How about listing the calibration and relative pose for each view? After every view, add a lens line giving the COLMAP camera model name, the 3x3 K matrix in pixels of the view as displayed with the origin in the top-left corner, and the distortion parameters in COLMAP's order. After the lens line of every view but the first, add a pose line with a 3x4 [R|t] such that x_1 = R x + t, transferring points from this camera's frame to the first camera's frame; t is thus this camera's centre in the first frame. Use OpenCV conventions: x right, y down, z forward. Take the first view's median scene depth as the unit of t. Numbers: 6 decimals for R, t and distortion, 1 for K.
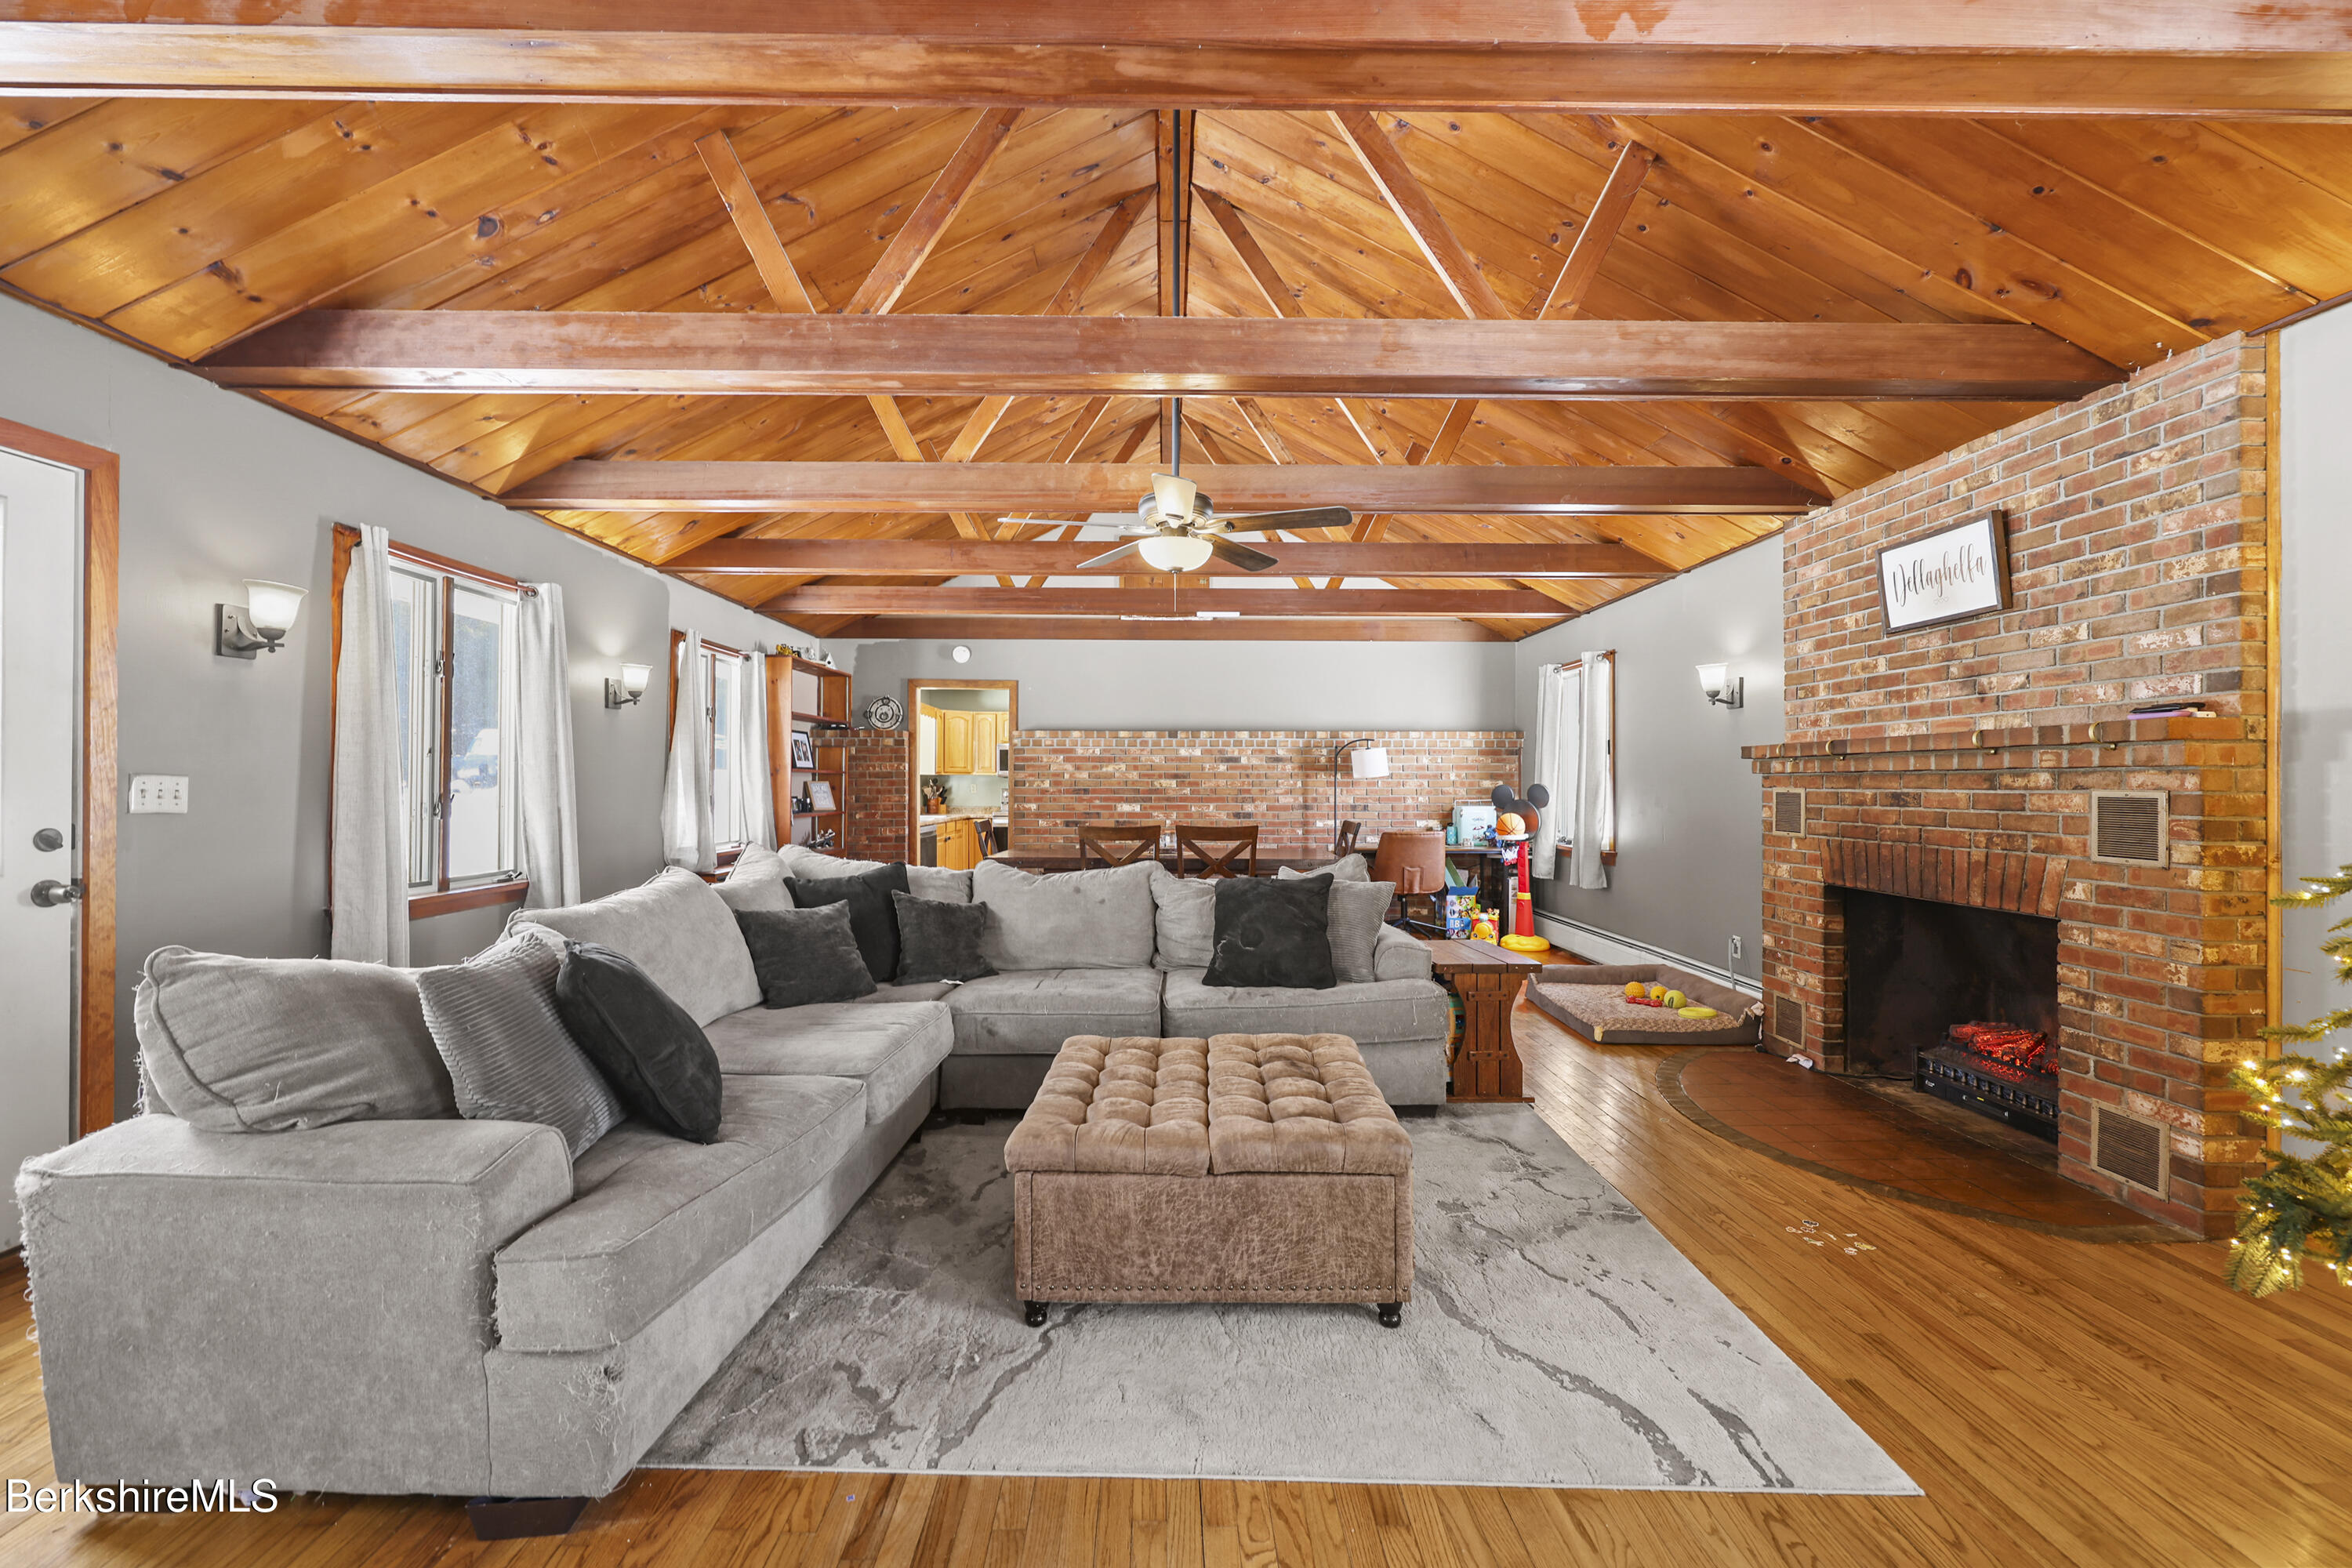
lens RADIAL K [[946.5, 0, 1183.0], [0, 946.5, 782.2], [0, 0, 1]] dist [0.000320, 0.000108]
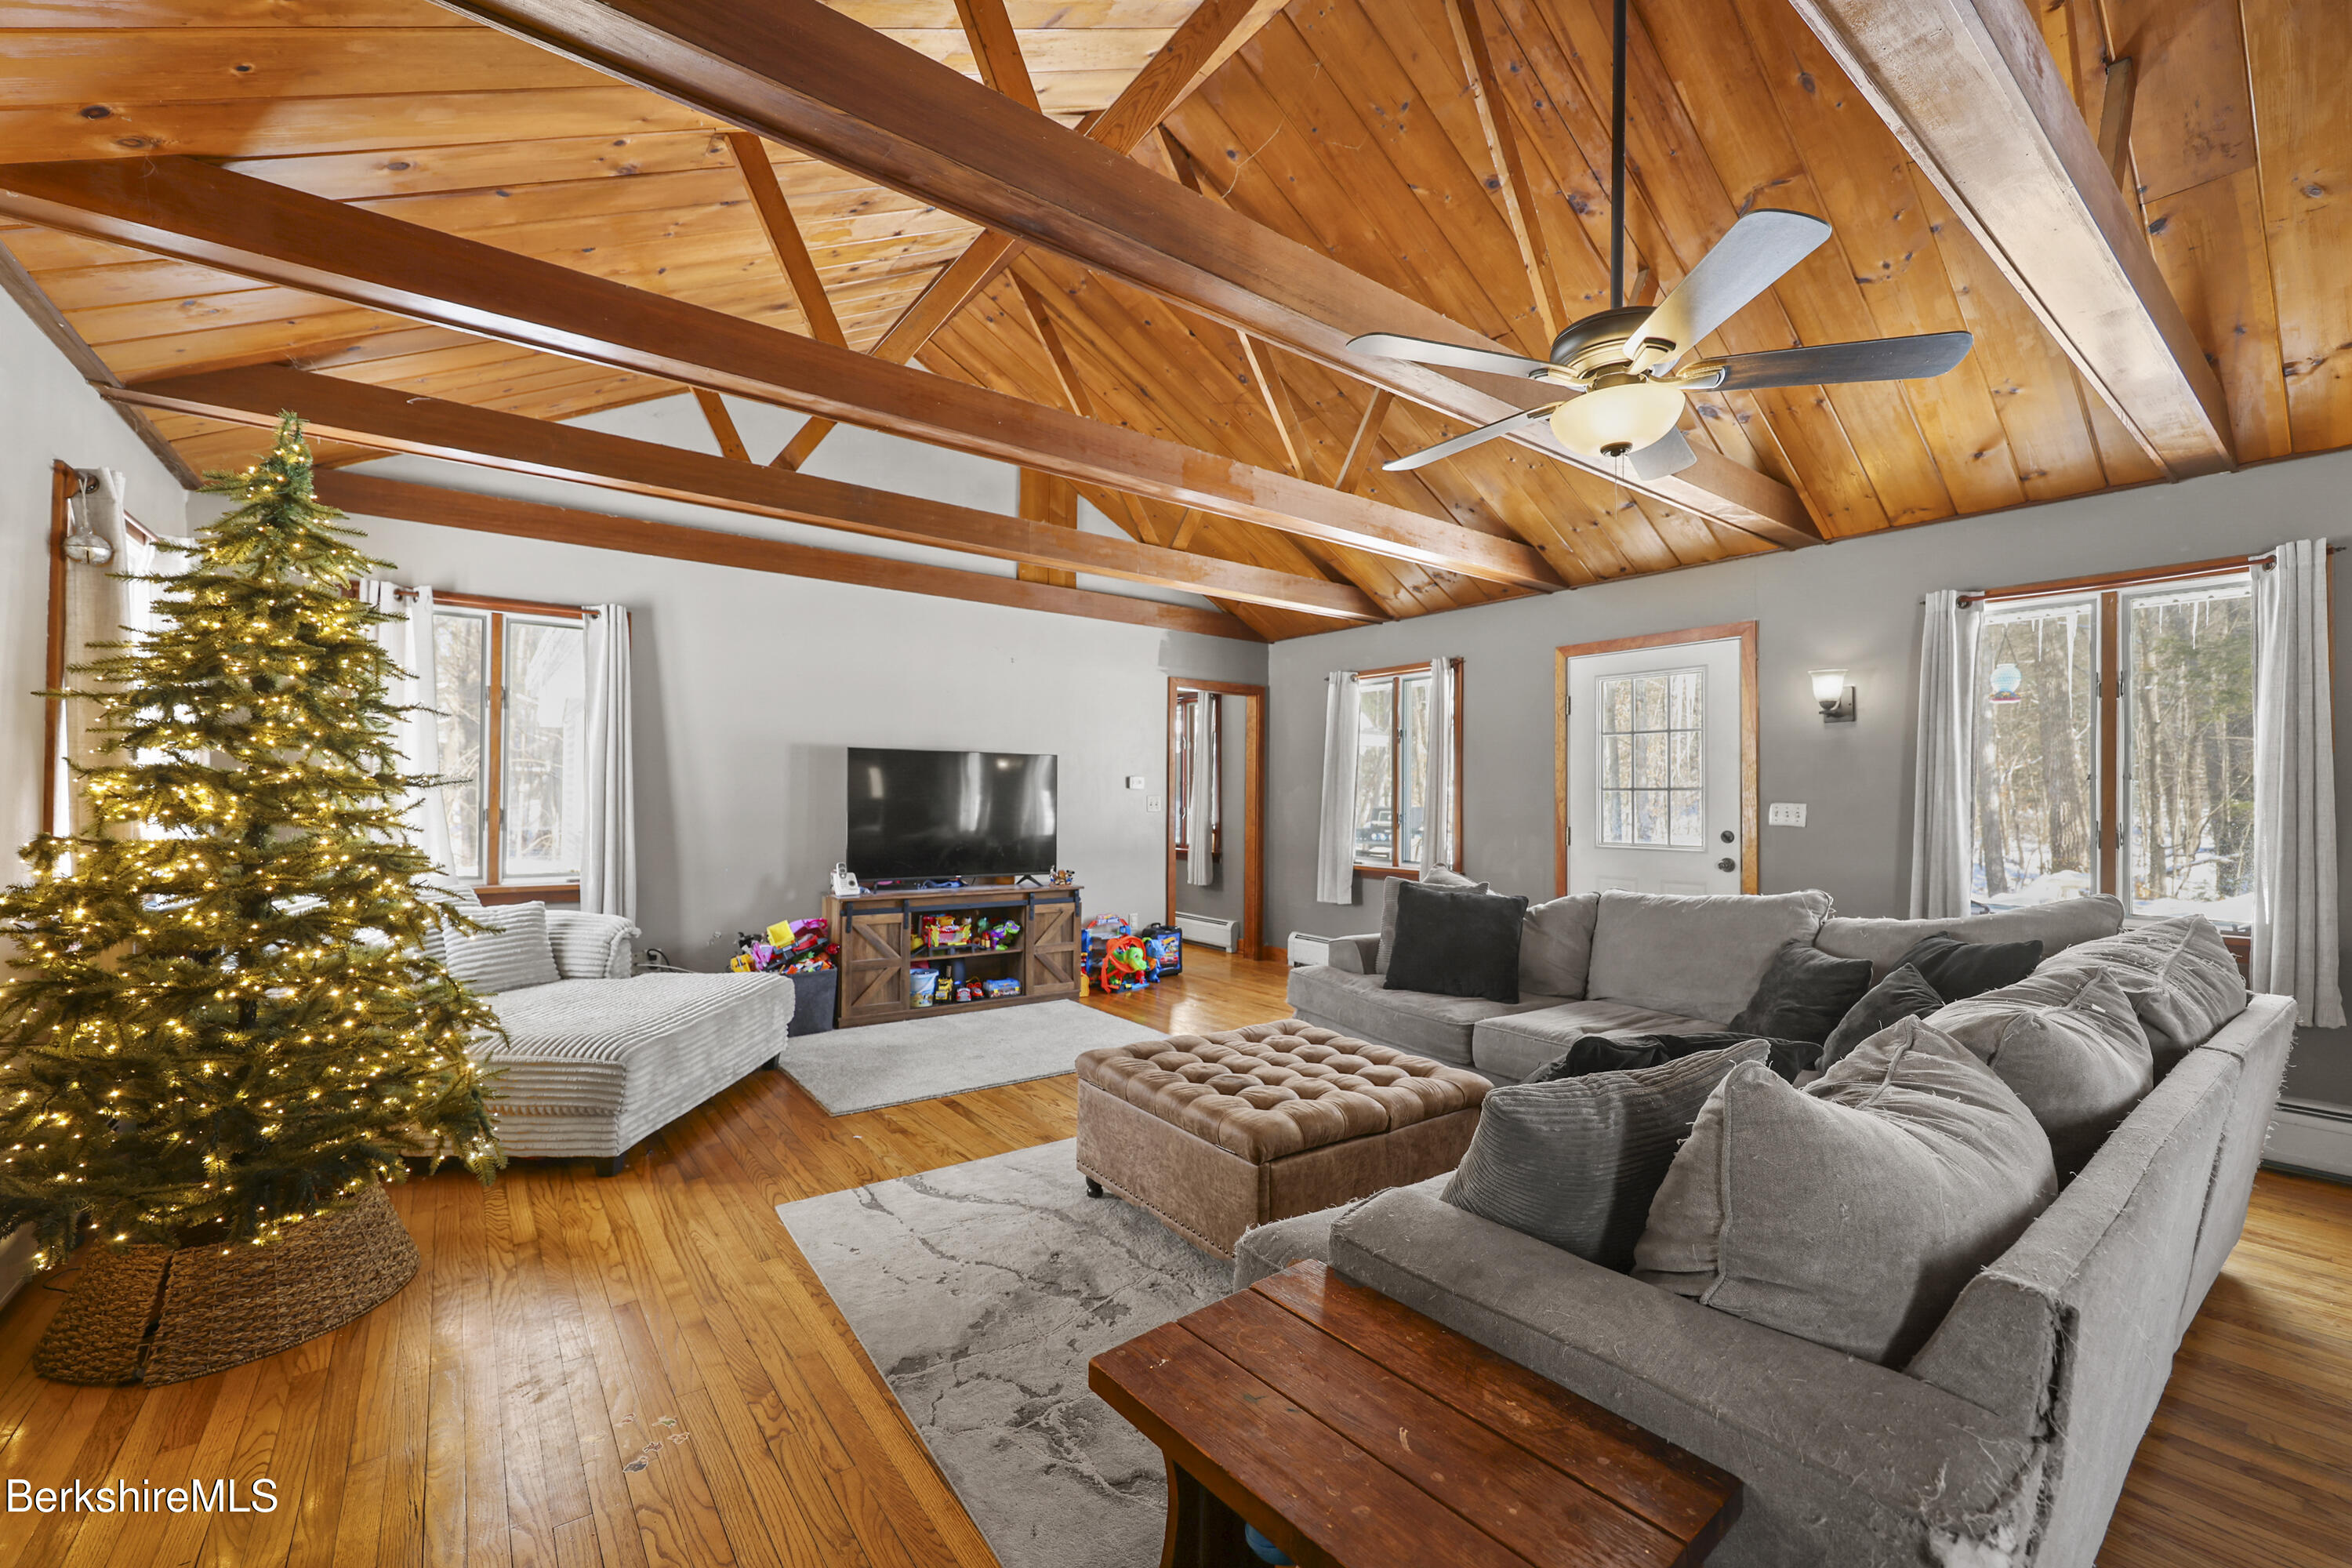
lens RADIAL K [[949.5, 0, 1179.5], [0, 949.5, 794.1], [0, 0, 1]] dist [-0.000302, -0.000054]
pose [[-0.806004, -0.009847, -0.591828, 0.518055], [-0.008142, 0.999951, -0.005549, -0.003073], [0.591854, 0.000346, -0.806045, 1.202424]]
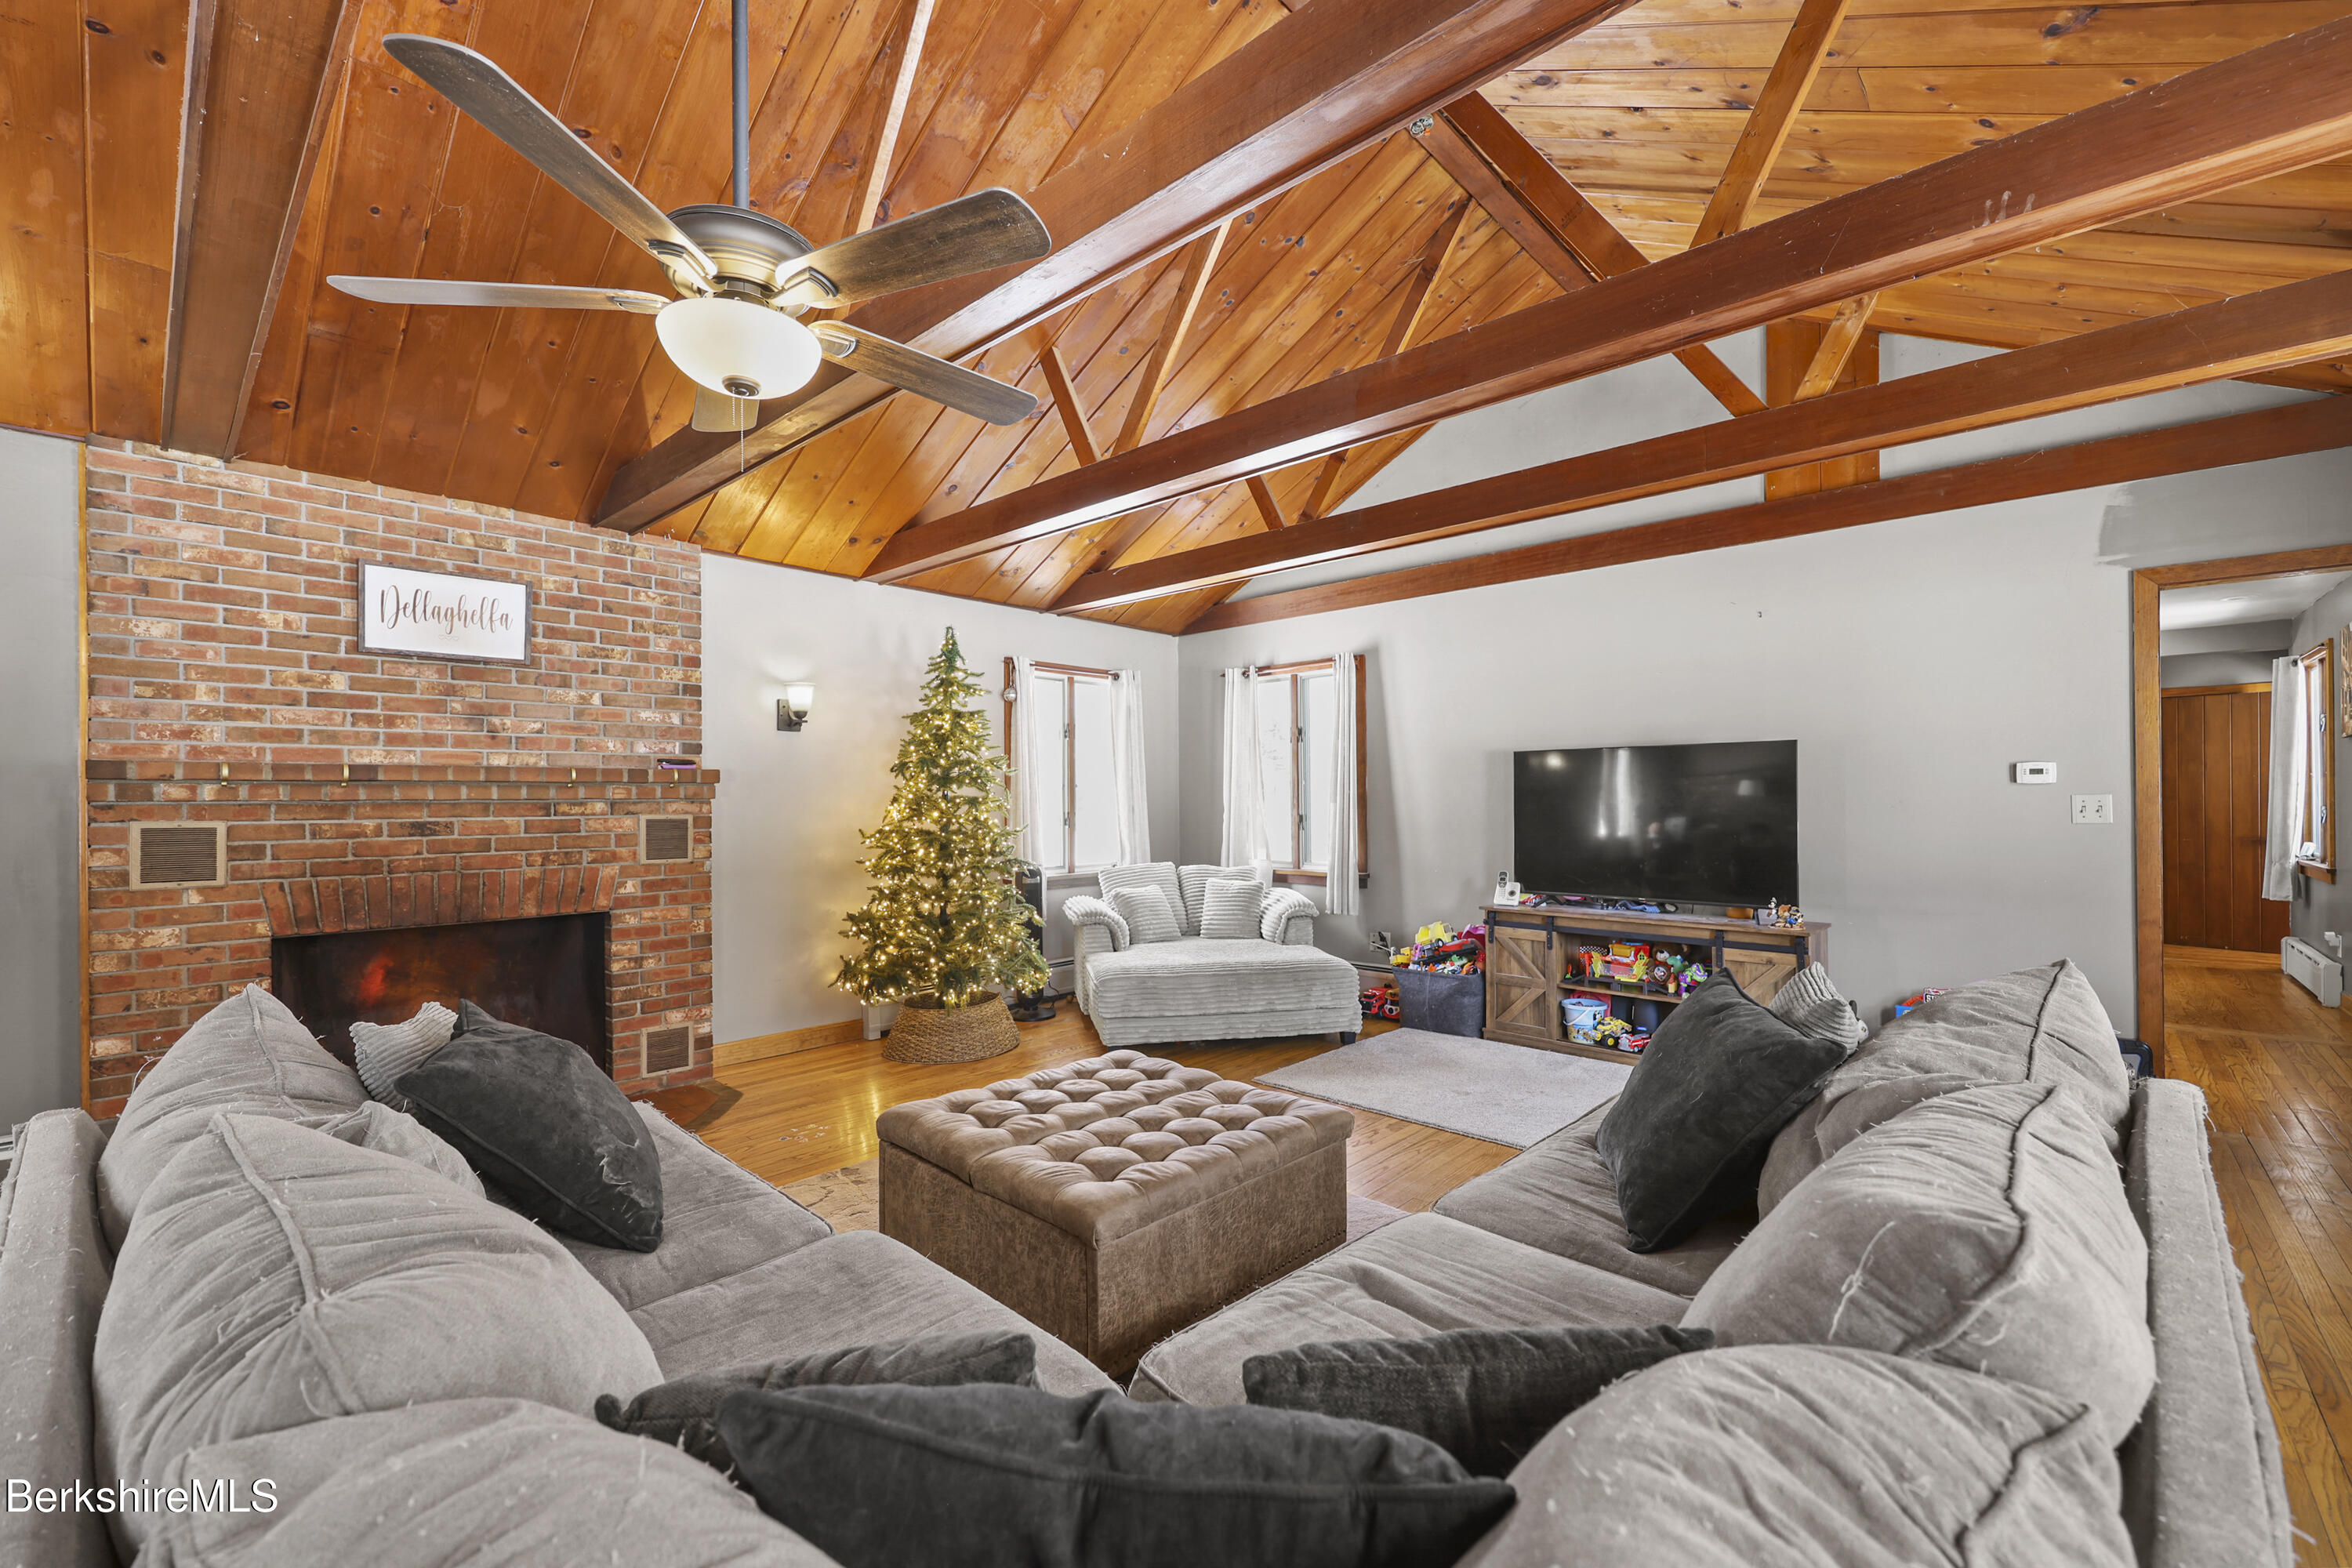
lens RADIAL K [[958.7, 0, 1176.5], [0, 958.7, 797.9], [0, 0, 1]] dist [-0.000850, -0.000240]
pose [[-0.723414, 0.003879, 0.690404, -0.465981], [0.003805, 0.999991, -0.001630, -0.008679], [-0.690404, 0.001448, -0.723422, 1.098229]]
